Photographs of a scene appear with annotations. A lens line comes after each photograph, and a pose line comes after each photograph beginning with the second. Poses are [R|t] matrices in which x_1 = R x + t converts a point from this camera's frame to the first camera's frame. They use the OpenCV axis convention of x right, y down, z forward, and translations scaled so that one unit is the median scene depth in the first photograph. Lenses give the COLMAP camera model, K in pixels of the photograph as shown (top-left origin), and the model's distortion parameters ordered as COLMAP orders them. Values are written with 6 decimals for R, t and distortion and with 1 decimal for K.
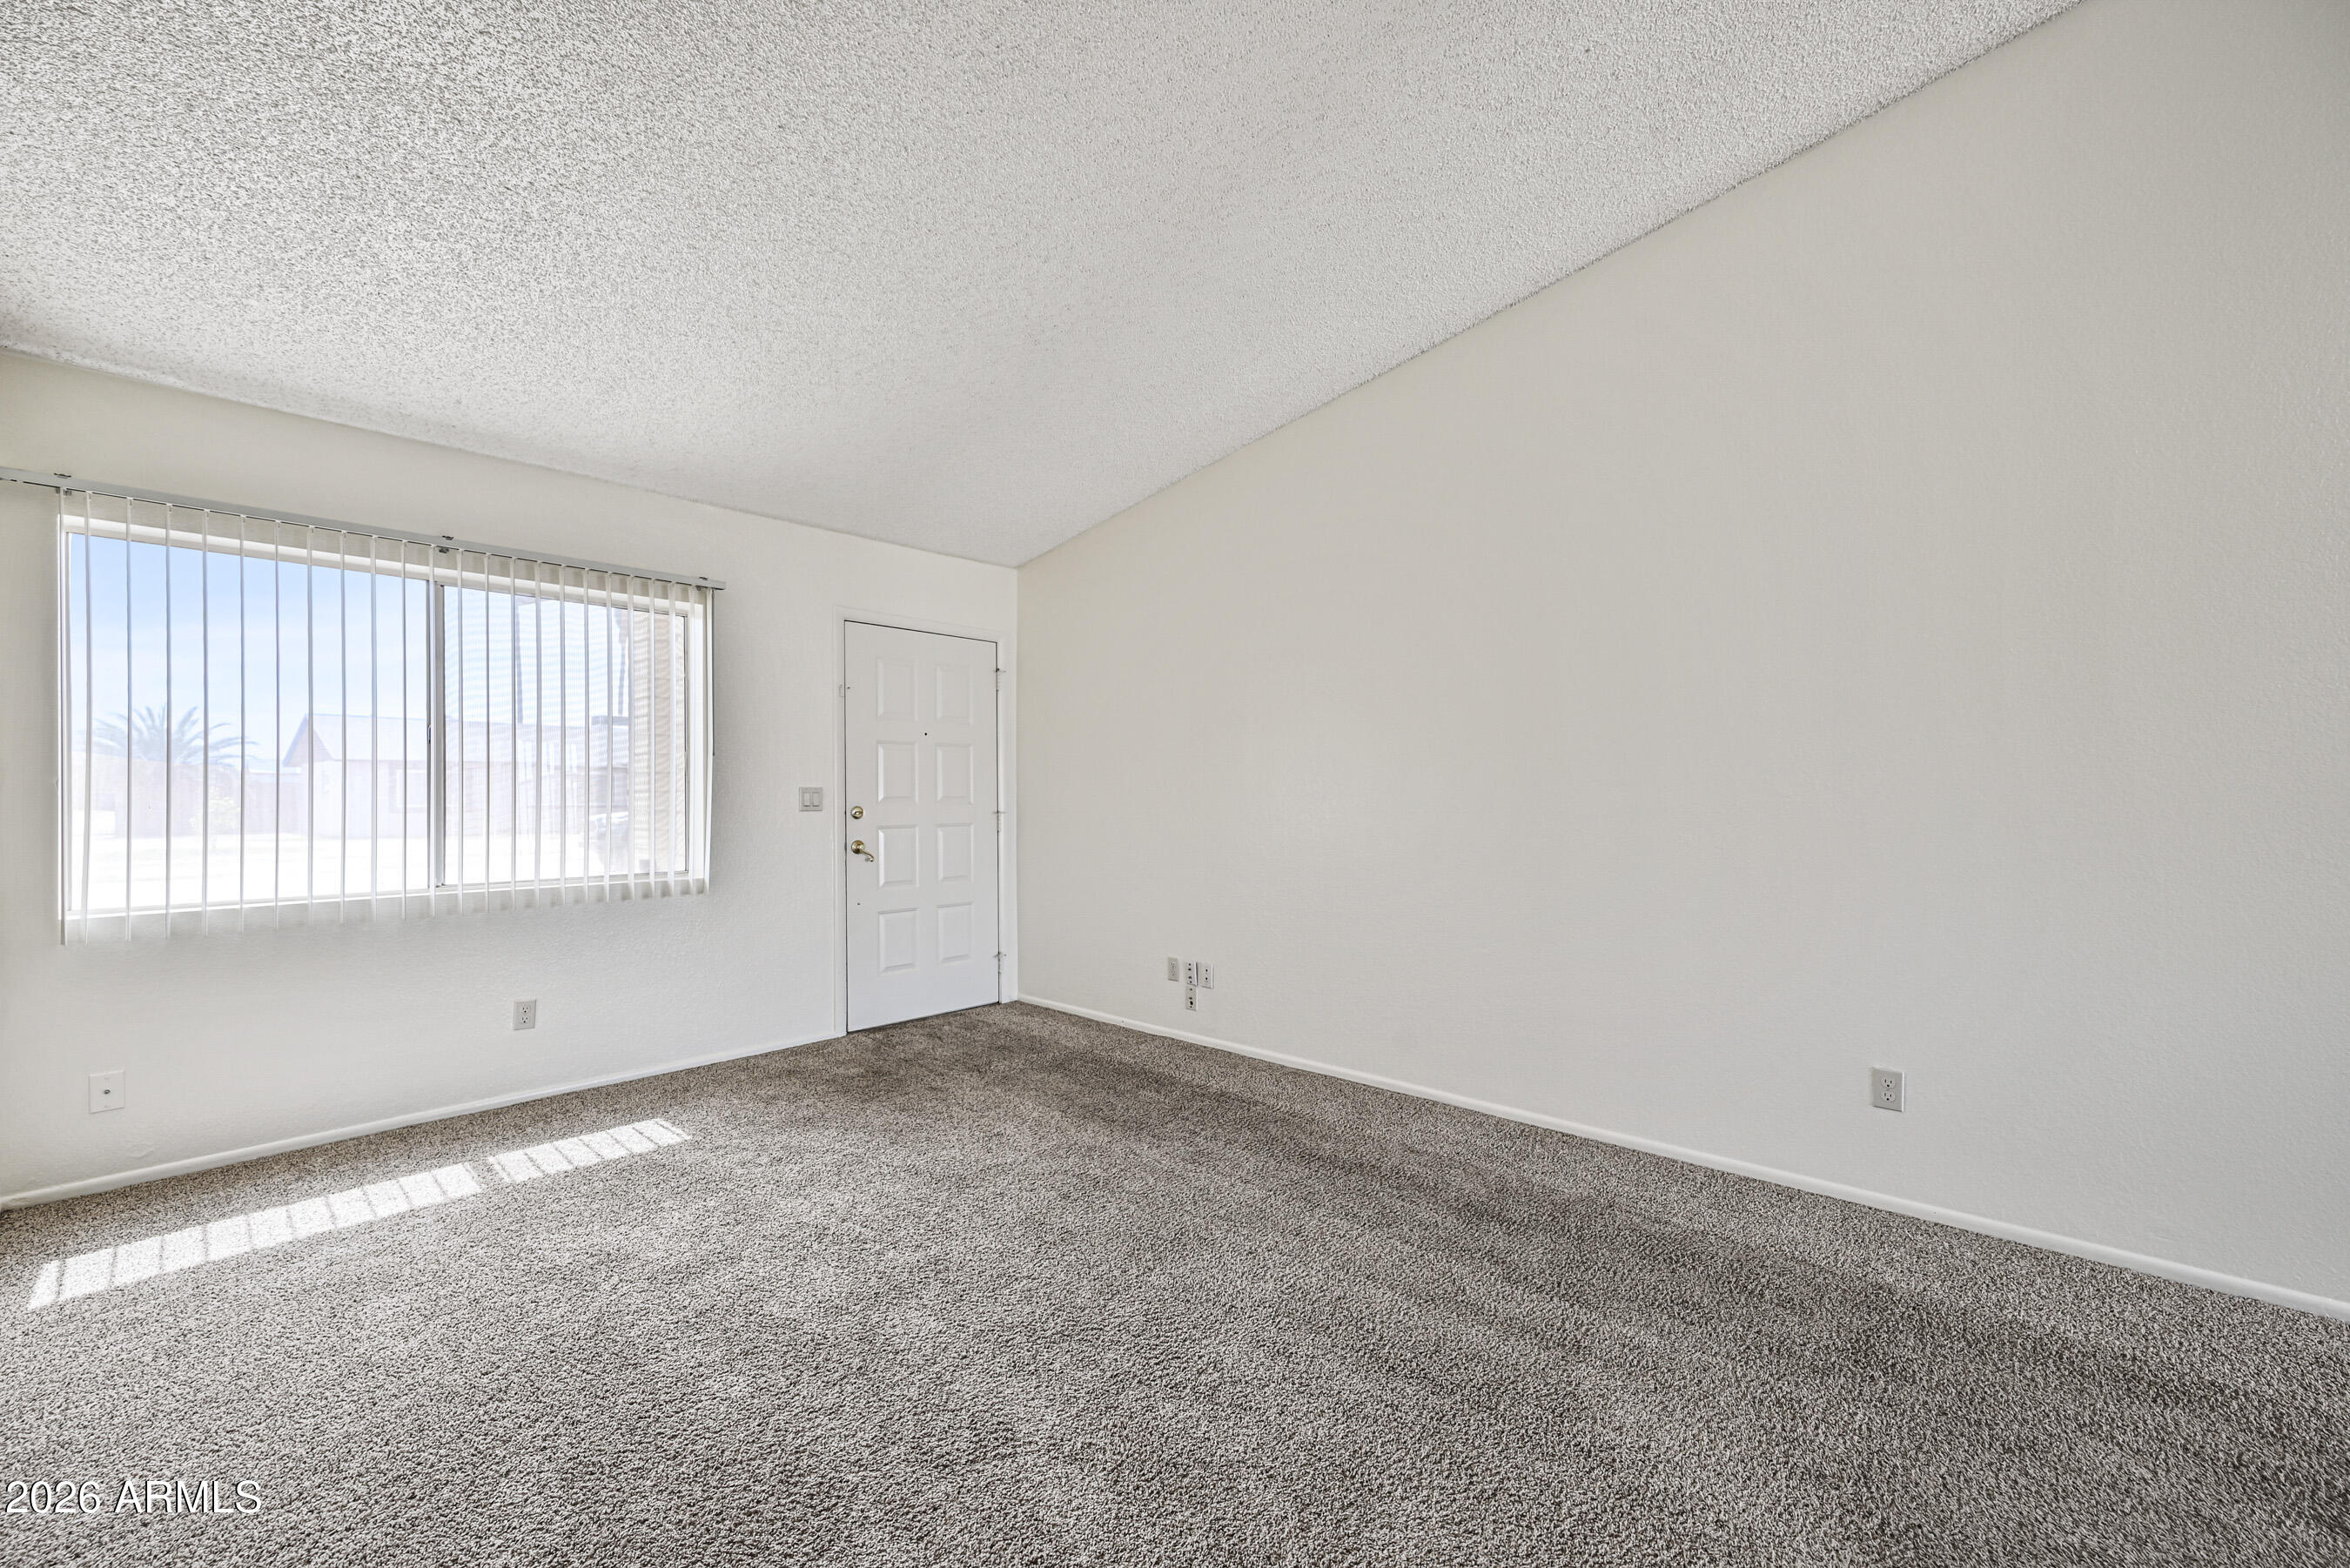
lens RADIAL K [[923.4, 0, 1179.5], [0, 923.4, 785.3], [0, 0, 1]] dist [-0.001413, -0.000184]
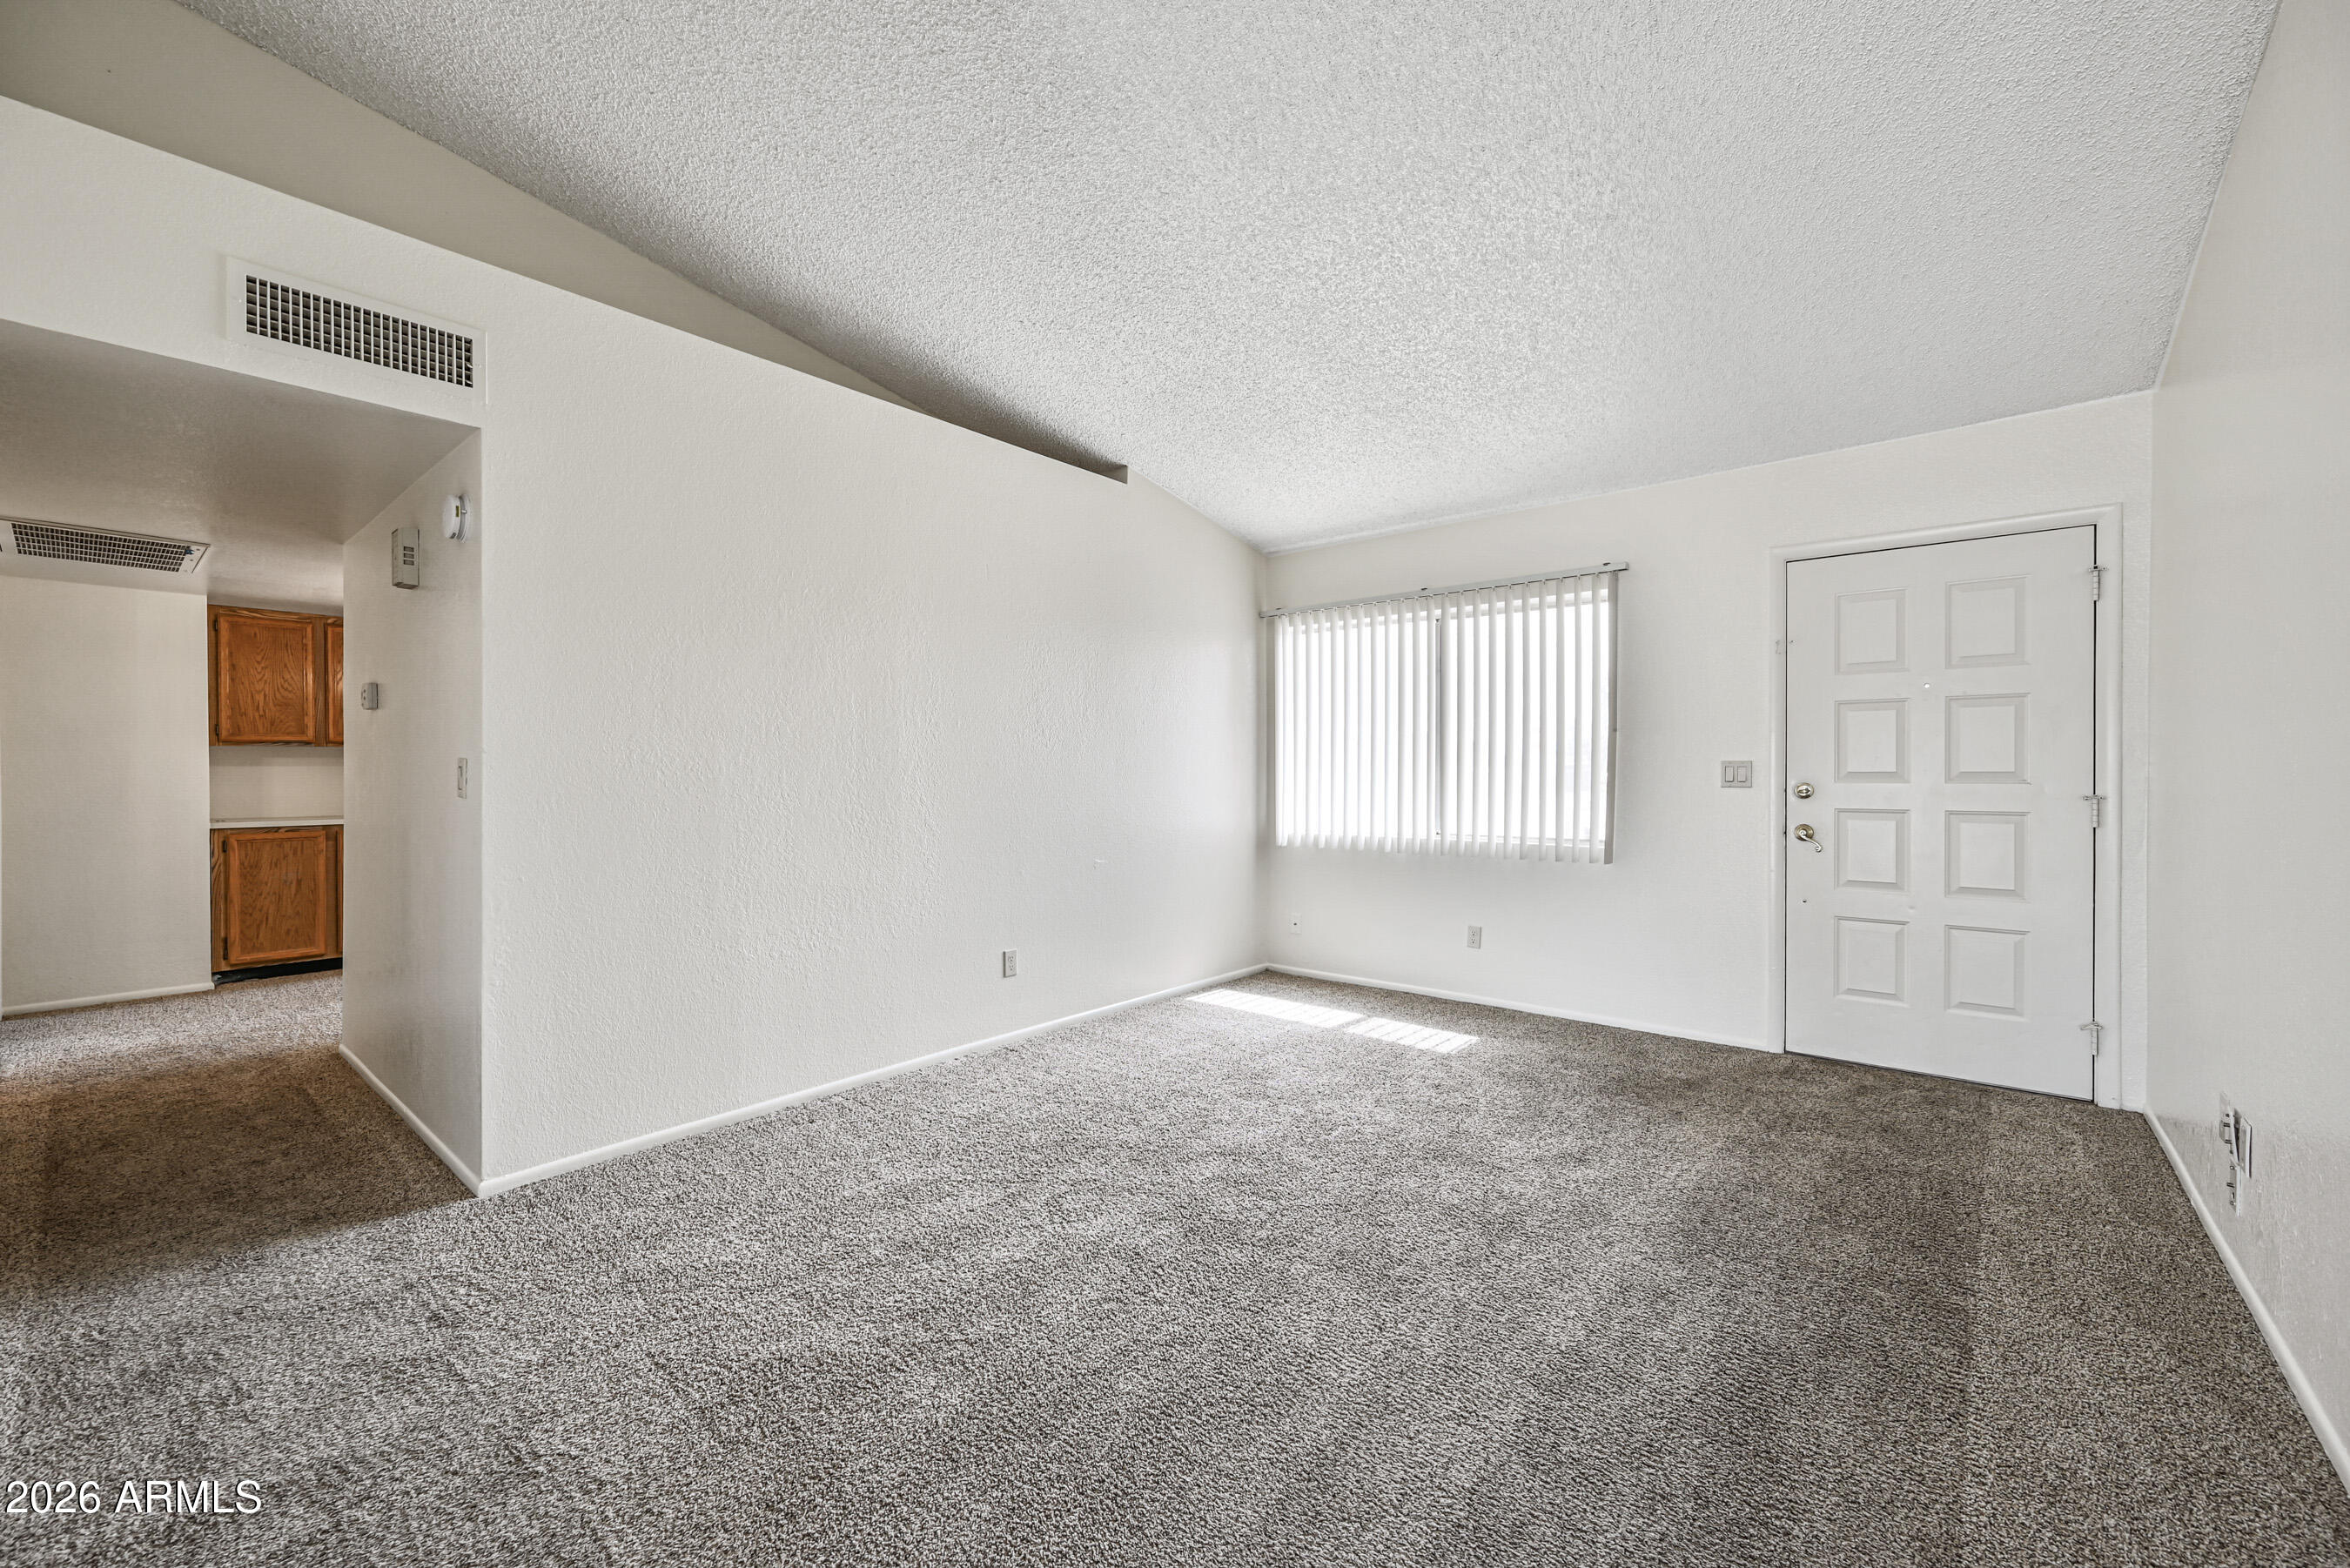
lens RADIAL K [[931.1, 0, 1177.6], [0, 931.1, 775.6], [0, 0, 1]] dist [0.000341, 0.000264]
pose [[0.041171, 0.006995, -0.999128, 0.605237], [0.012216, 0.999897, 0.007503, 0.003865], [0.999077, -0.012514, 0.041081, 0.534735]]
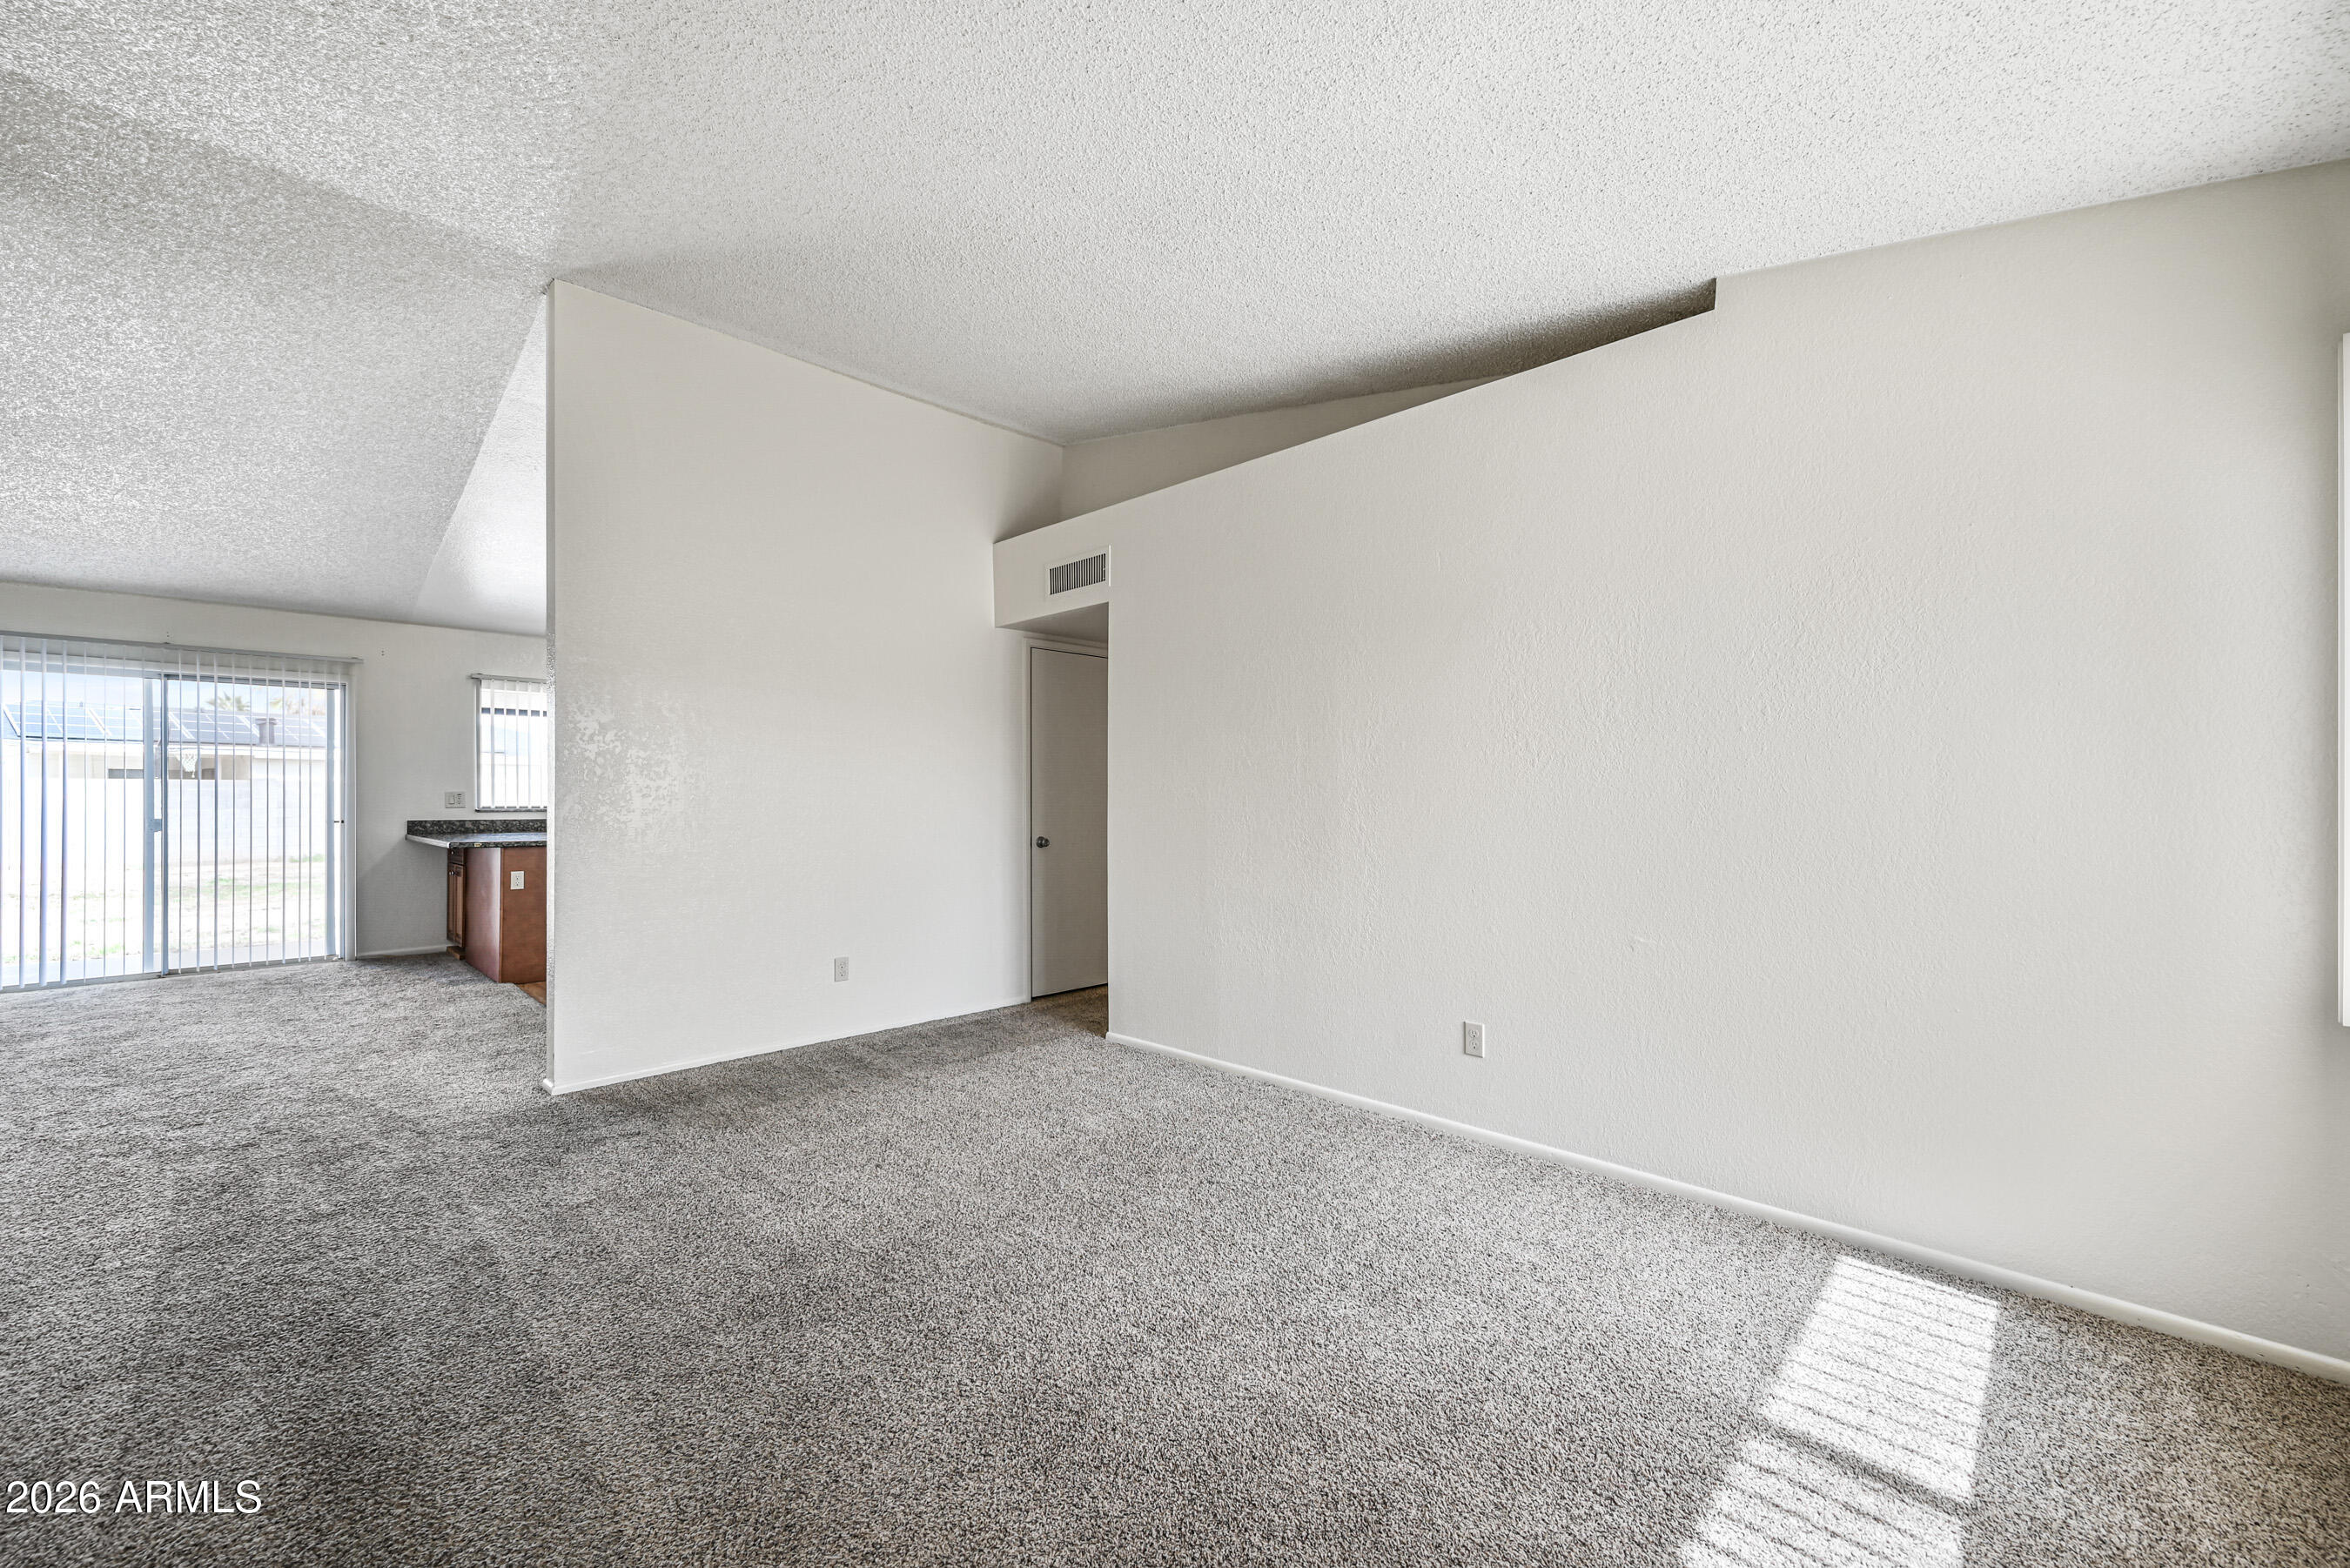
lens RADIAL K [[903.0, 0, 1149.2], [0, 903.0, 797.7], [0, 0, 1]] dist [0.000510, 0.000002]
pose [[-0.999251, 0.004233, 0.038452, -0.284541], [0.003814, 0.999933, -0.010959, 0.013596], [-0.038495, -0.010804, -0.999200, 1.283727]]
